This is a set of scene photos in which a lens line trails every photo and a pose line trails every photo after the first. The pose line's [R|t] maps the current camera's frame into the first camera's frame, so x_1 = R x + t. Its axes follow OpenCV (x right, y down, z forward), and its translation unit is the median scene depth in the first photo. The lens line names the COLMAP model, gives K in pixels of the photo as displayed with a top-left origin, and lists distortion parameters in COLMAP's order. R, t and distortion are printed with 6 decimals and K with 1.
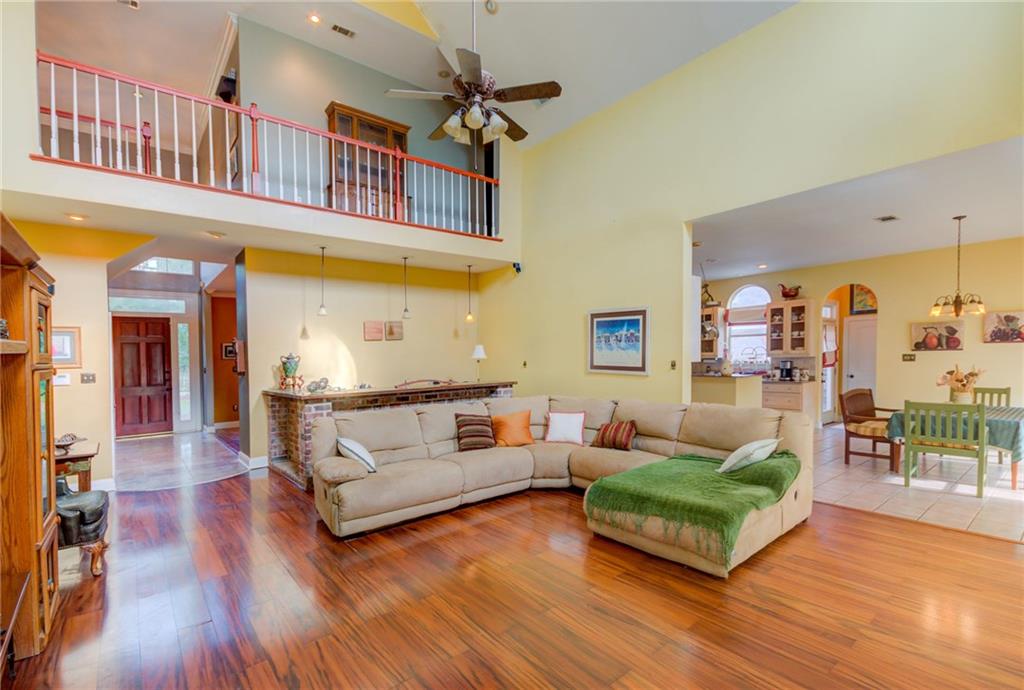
lens RADIAL K [[470.4, 0, 516.3], [0, 470.4, 365.3], [0, 0, 1]] dist [0.004676, 0.000462]
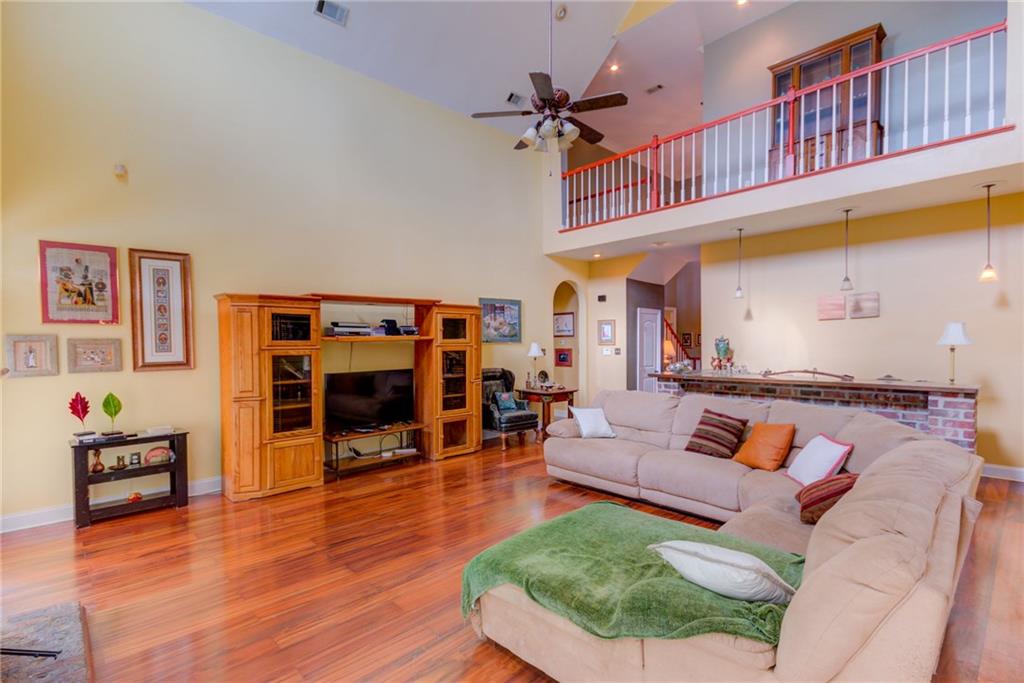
lens RADIAL K [[470.4, 0, 511.7], [0, 470.4, 345.3], [0, 0, 1]] dist [0.004676, 0.000462]
pose [[0.070091, 0.025519, -0.997214, 0.546883], [-0.015695, 0.999577, 0.024476, -0.022668], [0.997417, 0.013935, 0.070462, 0.452235]]
